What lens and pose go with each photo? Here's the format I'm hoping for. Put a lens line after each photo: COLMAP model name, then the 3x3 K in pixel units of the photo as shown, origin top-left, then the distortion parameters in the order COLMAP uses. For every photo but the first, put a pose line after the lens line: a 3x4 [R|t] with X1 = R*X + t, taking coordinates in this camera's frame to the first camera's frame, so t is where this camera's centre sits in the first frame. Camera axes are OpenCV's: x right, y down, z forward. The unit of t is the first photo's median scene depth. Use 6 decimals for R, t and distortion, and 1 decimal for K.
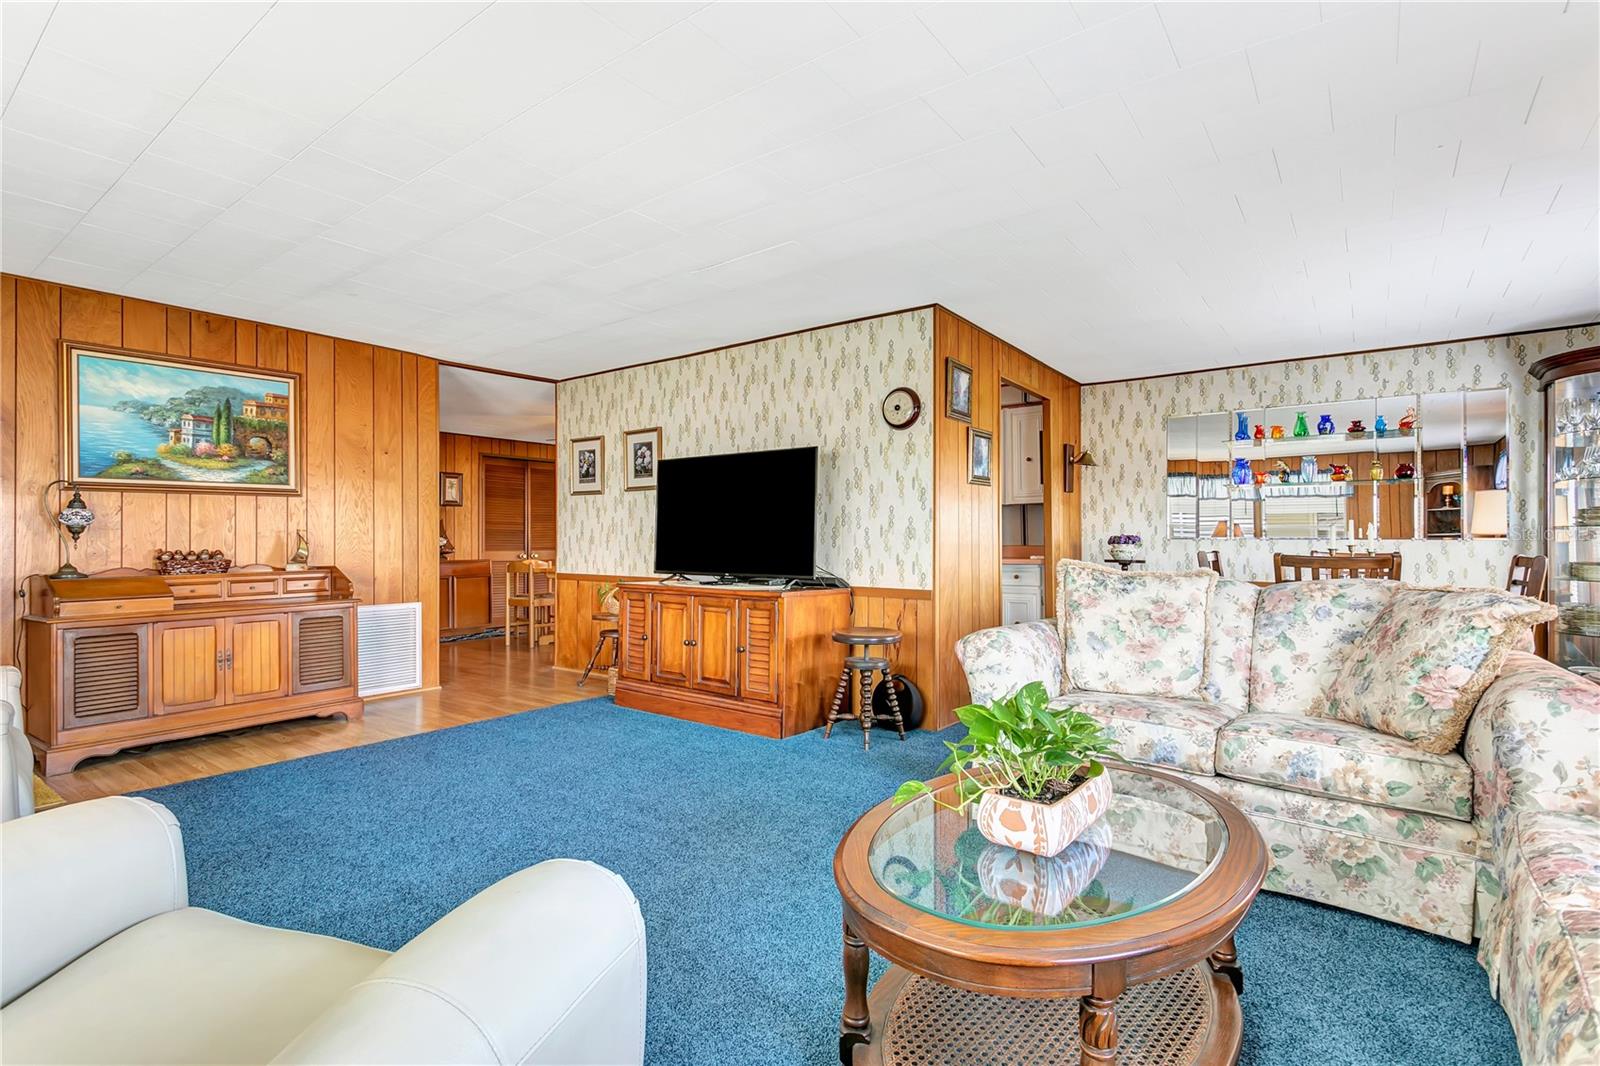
lens RADIAL K [[750.0, 0, 800.6], [0, 750.0, 537.1], [0, 0, 1]] dist [0.002880, 0.002390]
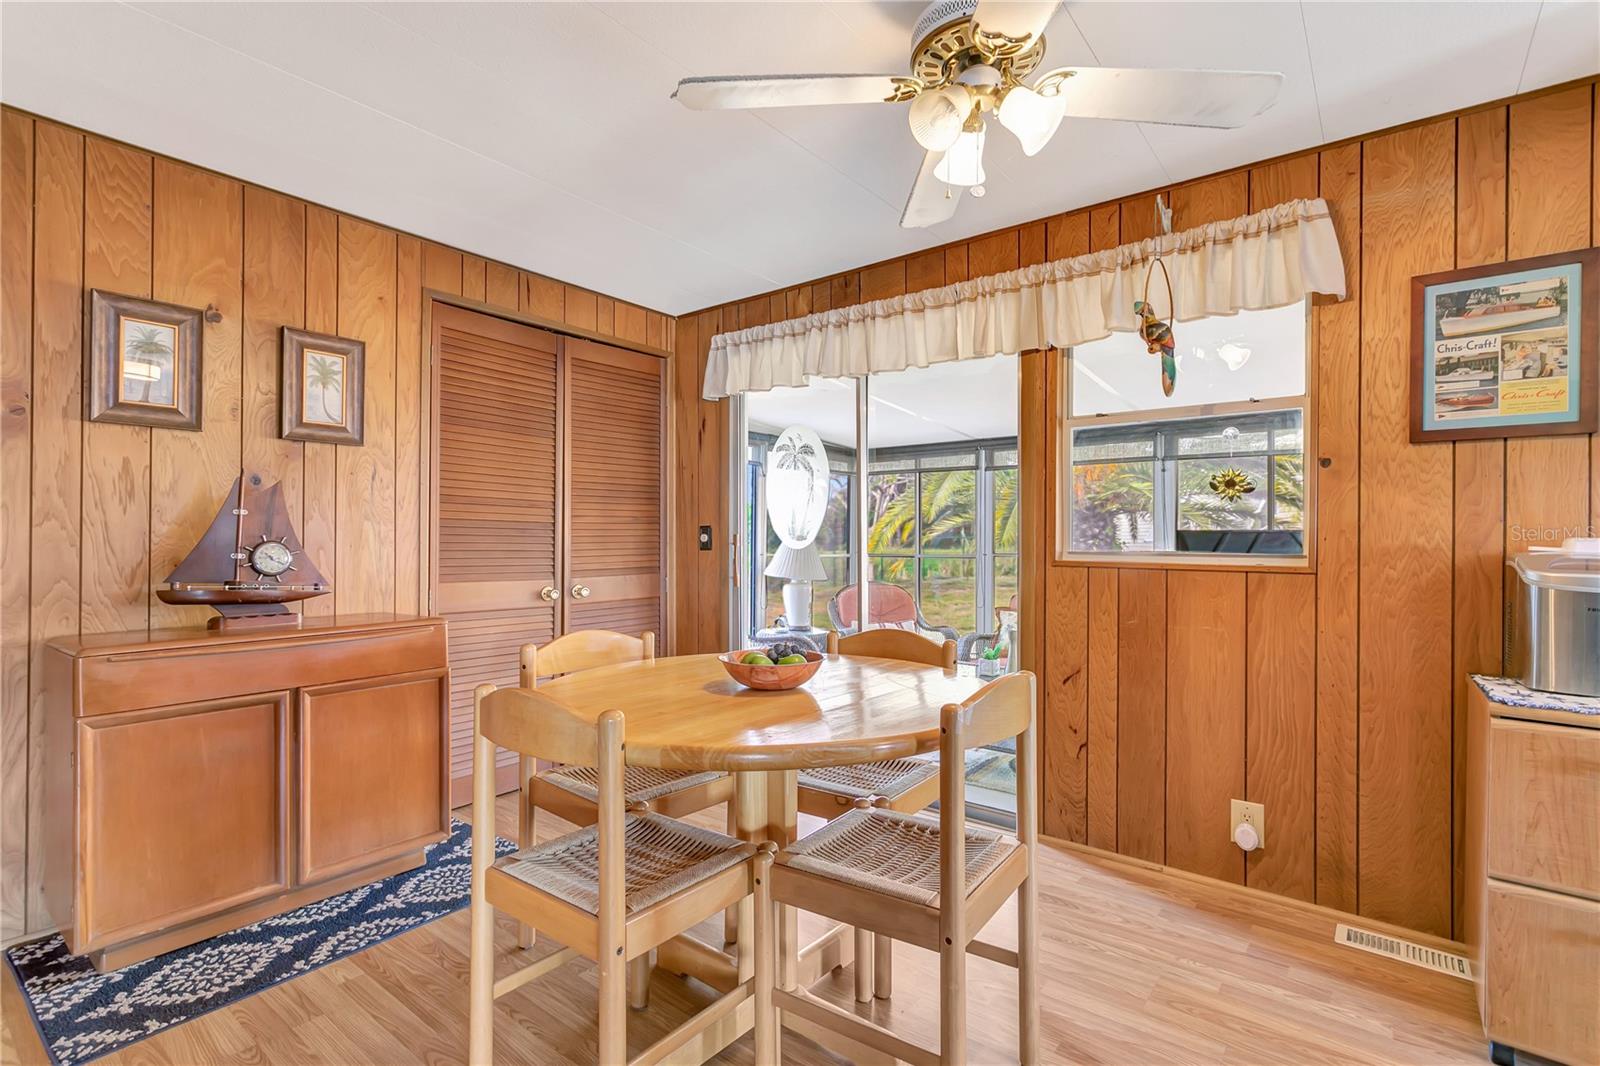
lens RADIAL K [[750.0, 0, 803.4], [0, 750.0, 536.2], [0, 0, 1]] dist [0.002880, 0.002390]
pose [[0.999689, 0.002179, -0.024841, -0.247942], [-0.002067, 0.999988, 0.004527, -0.004267], [0.024850, -0.004475, 0.999681, 0.663004]]
